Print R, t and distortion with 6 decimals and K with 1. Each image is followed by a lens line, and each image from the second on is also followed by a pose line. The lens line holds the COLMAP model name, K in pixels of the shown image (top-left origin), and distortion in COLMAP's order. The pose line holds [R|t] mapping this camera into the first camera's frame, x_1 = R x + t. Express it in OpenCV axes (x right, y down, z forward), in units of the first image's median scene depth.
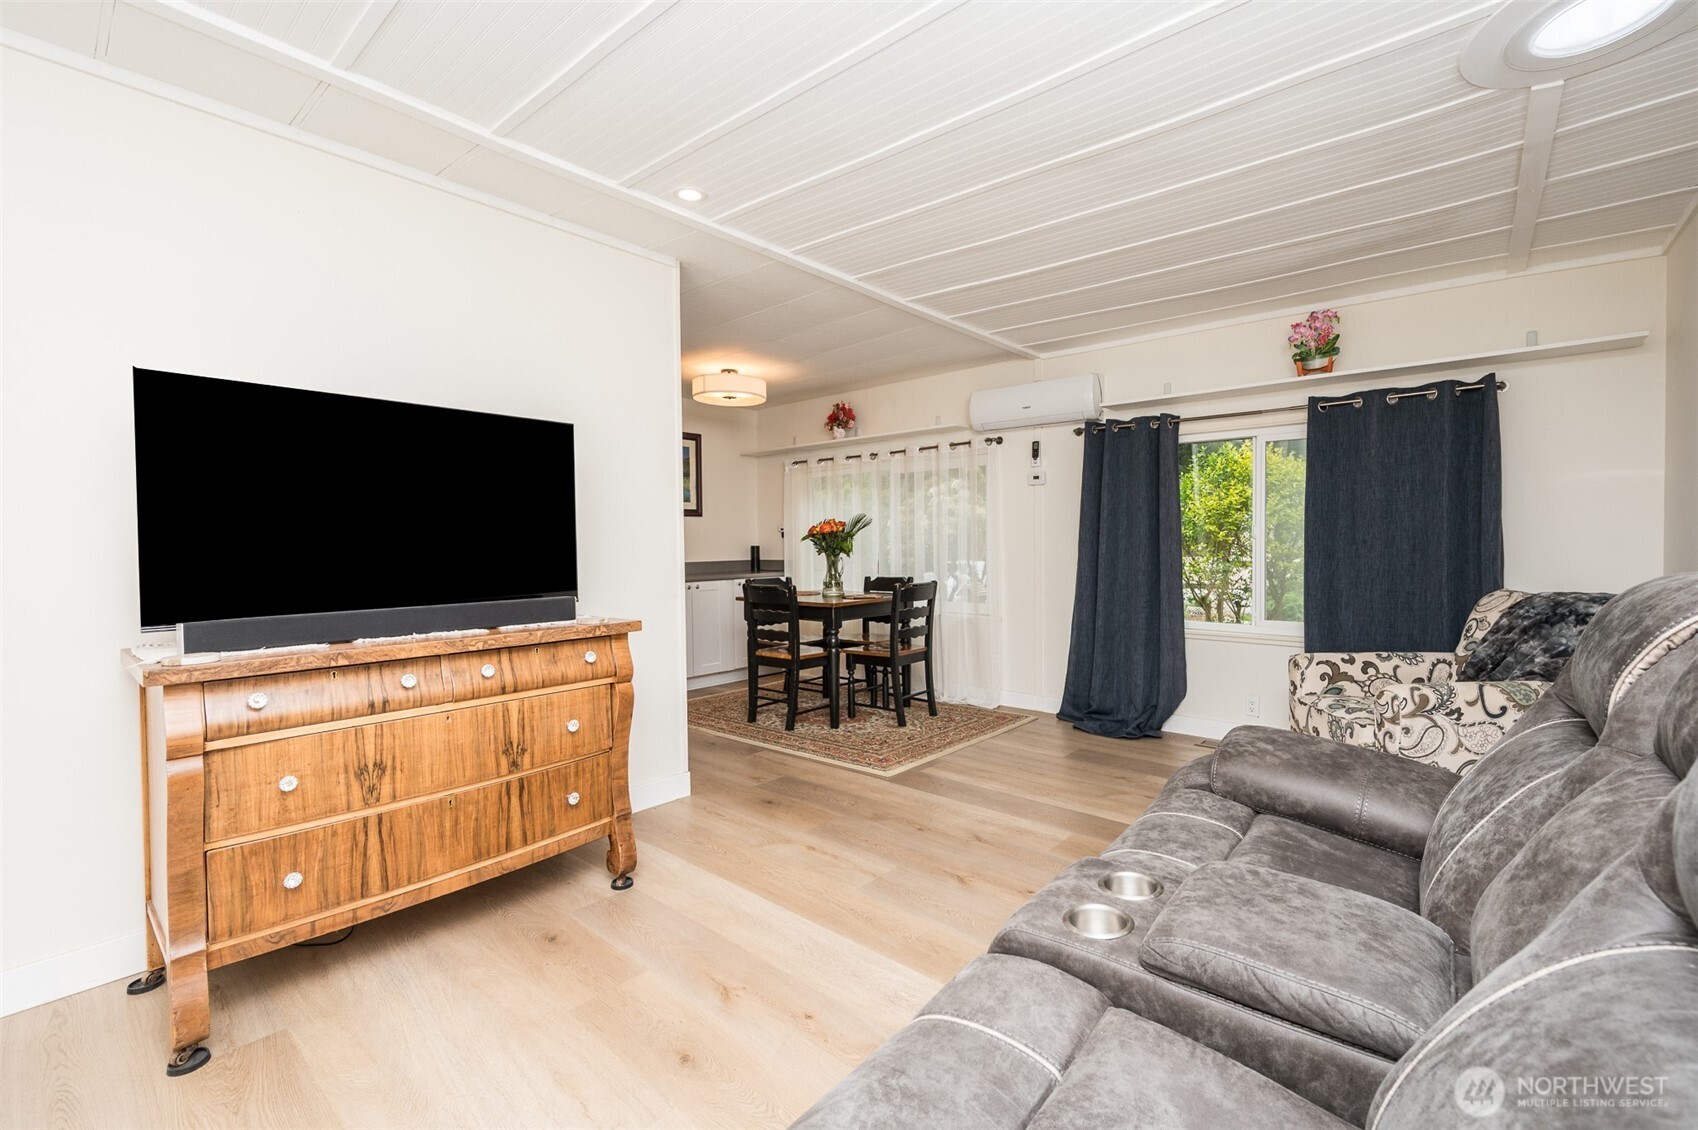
lens RADIAL K [[723.1, 0, 852.4], [0, 723.1, 553.5], [0, 0, 1]] dist [-0.002045, -0.000214]
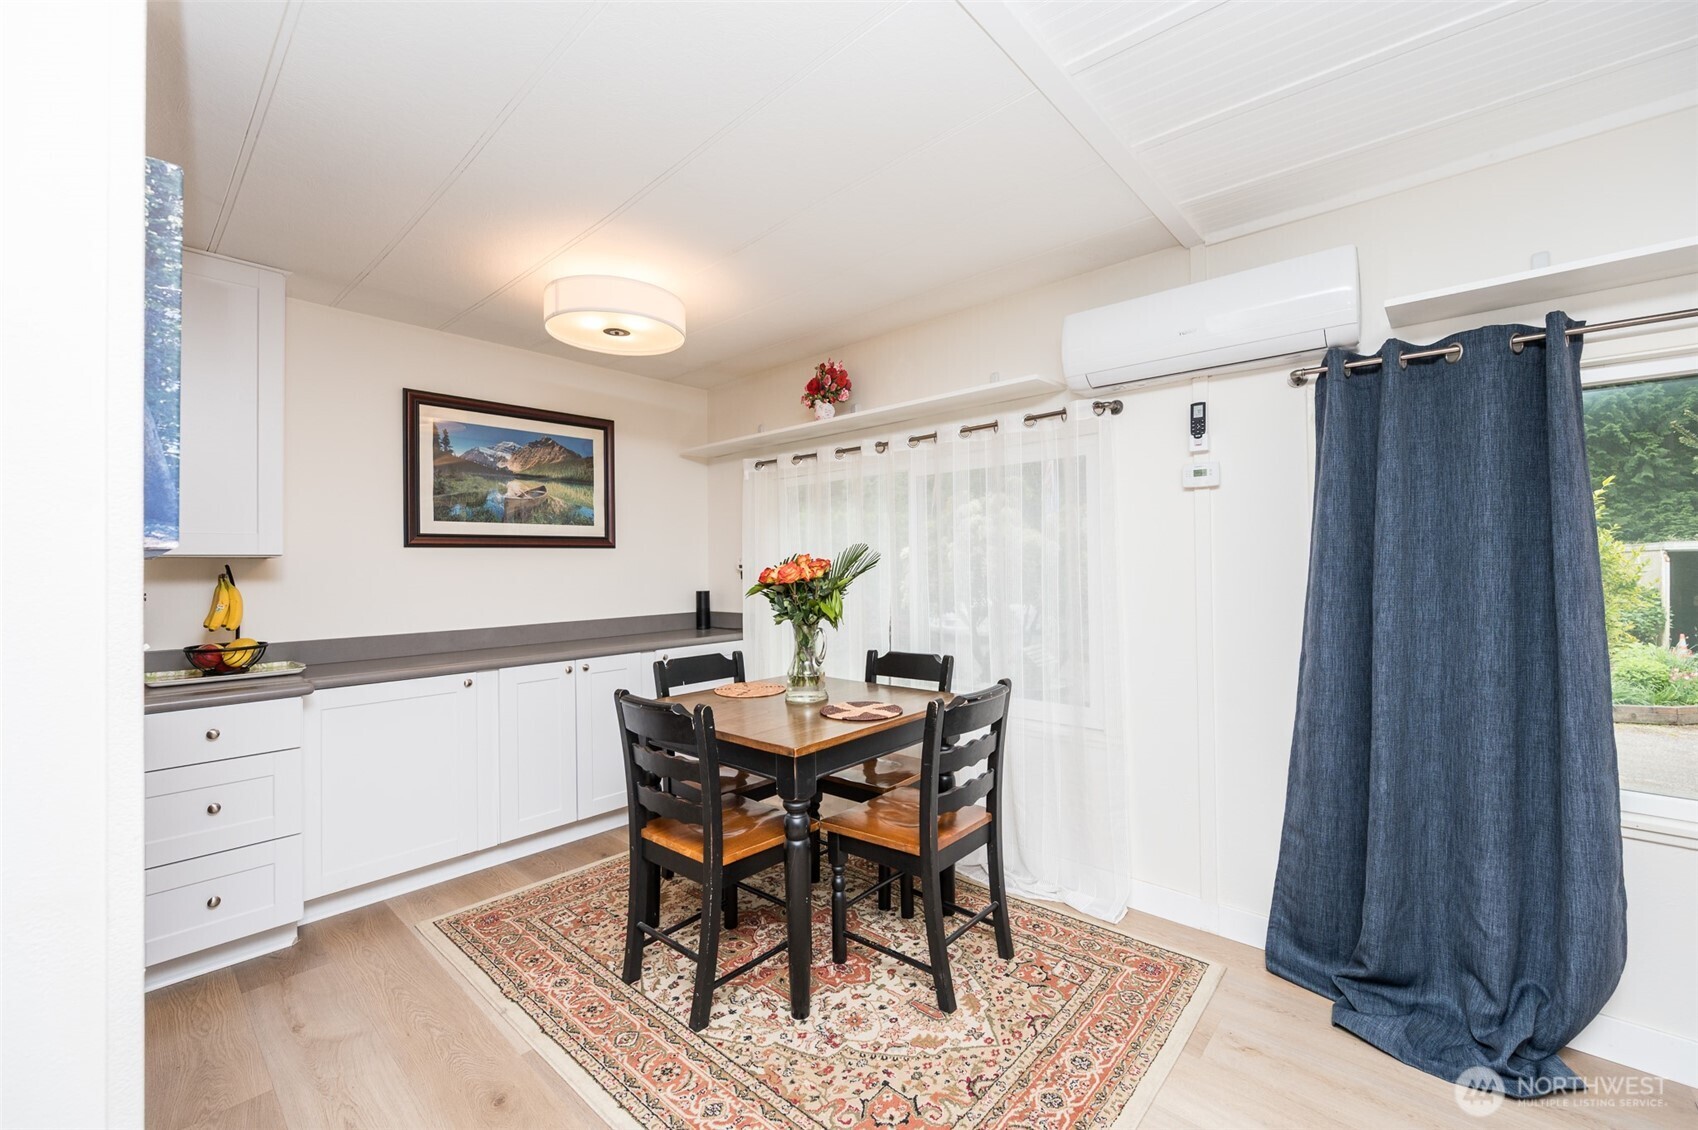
lens RADIAL K [[677.5, 0, 854.3], [0, 677.5, 559.7], [0, 0, 1]] dist [-0.009132, -0.000022]
pose [[0.999975, -0.002893, -0.006396, 0.013562], [0.002737, 0.999702, -0.024248, -0.037441], [0.006464, 0.024230, 0.999686, 0.592343]]
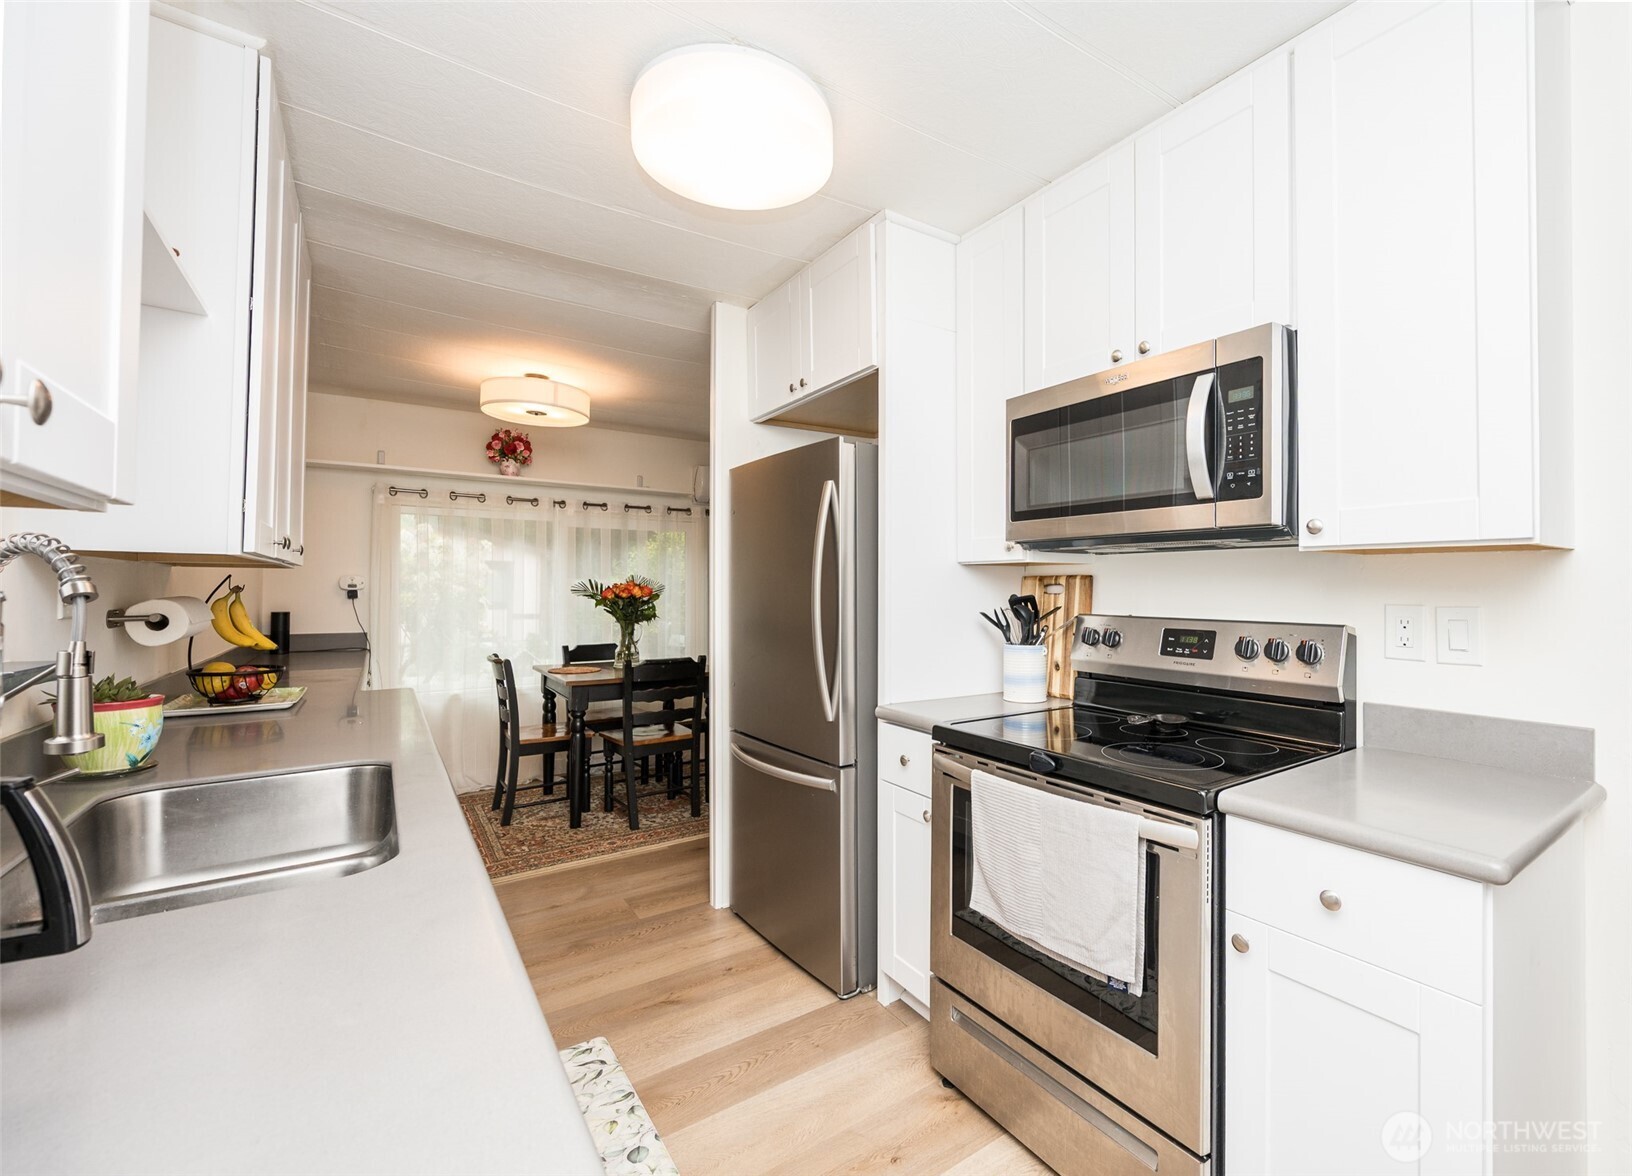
lens RADIAL K [[706.5, 0, 886.9], [0, 706.5, 587.9], [0, 0, 1]] dist [0.000196, -0.000002]
pose [[0.223958, 0.013204, 0.974509, -0.928417], [0.009895, 0.999826, -0.015821, -0.025979], [-0.974548, 0.013186, 0.223789, 0.583228]]
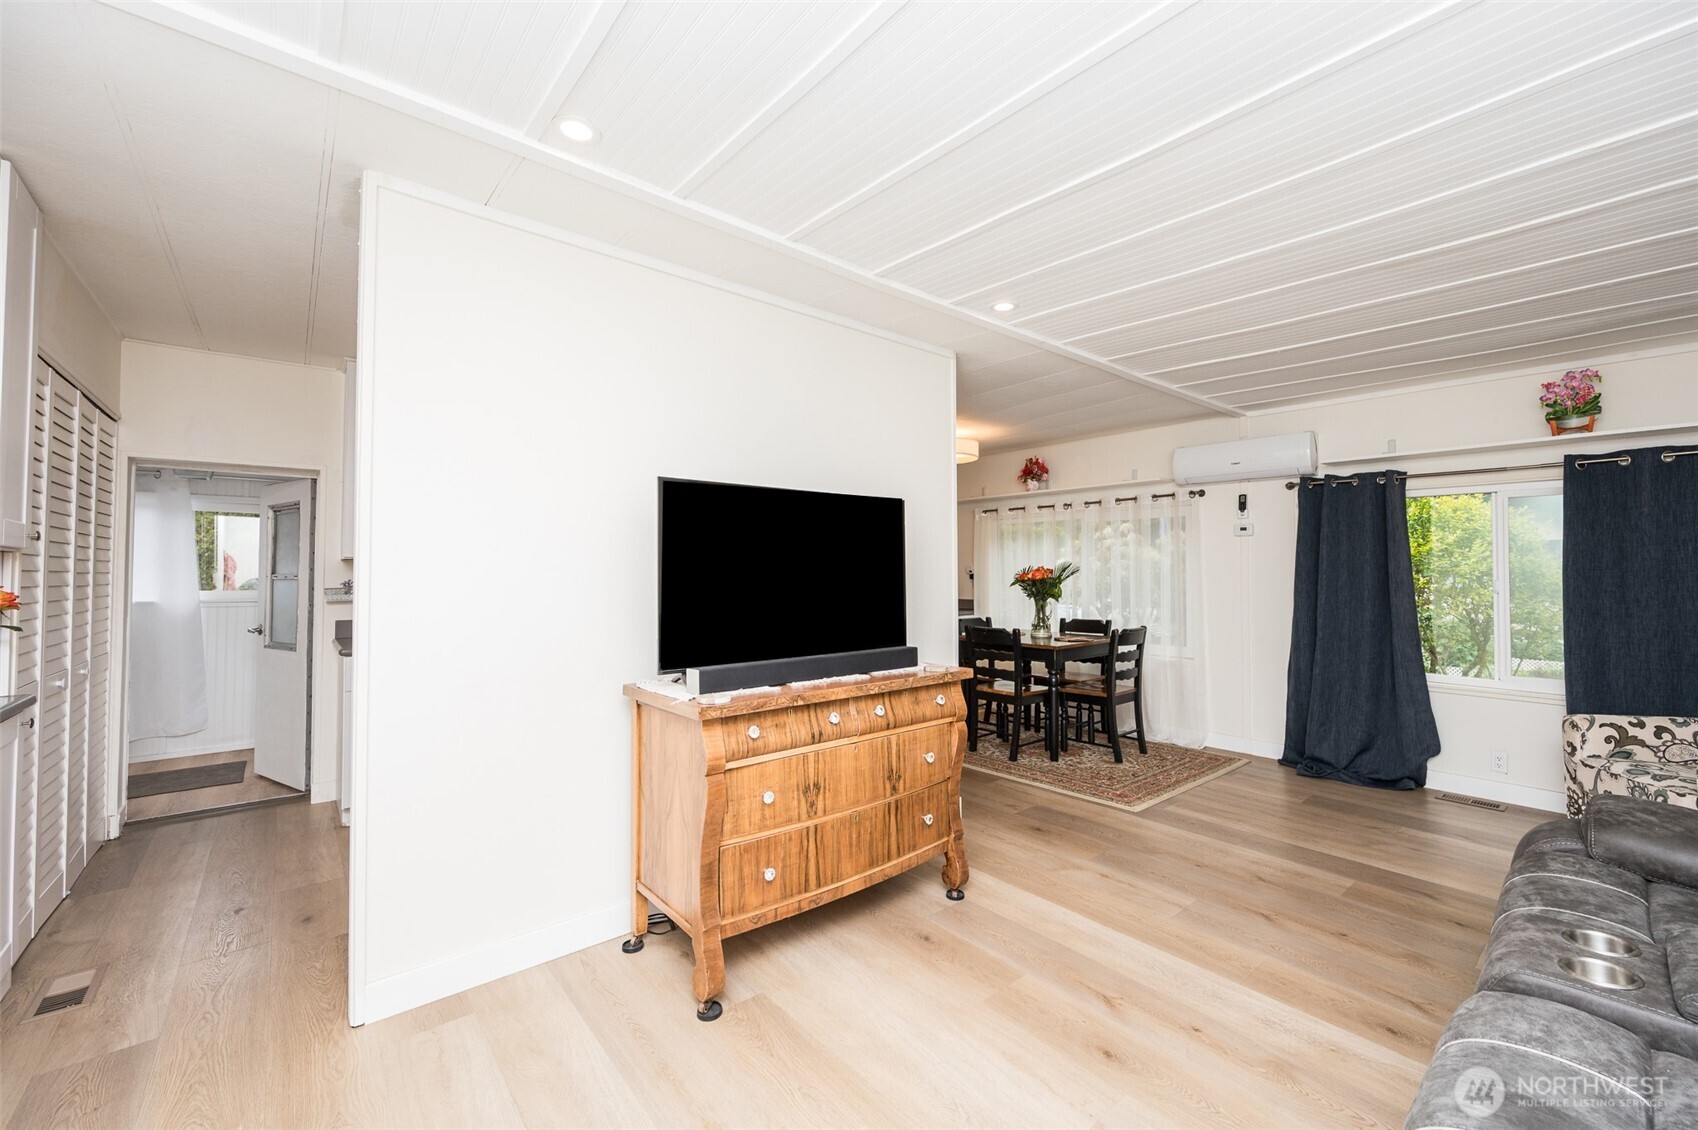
lens RADIAL K [[682.7, 0, 849.6], [0, 682.7, 554.4], [0, 0, 1]] dist [-0.001478, 0.000144]
pose [[0.987459, 0.005822, -0.157771, -0.175156], [-0.012015, 0.999193, -0.038327, -0.026748], [0.157421, 0.039742, 0.986732, -0.075121]]
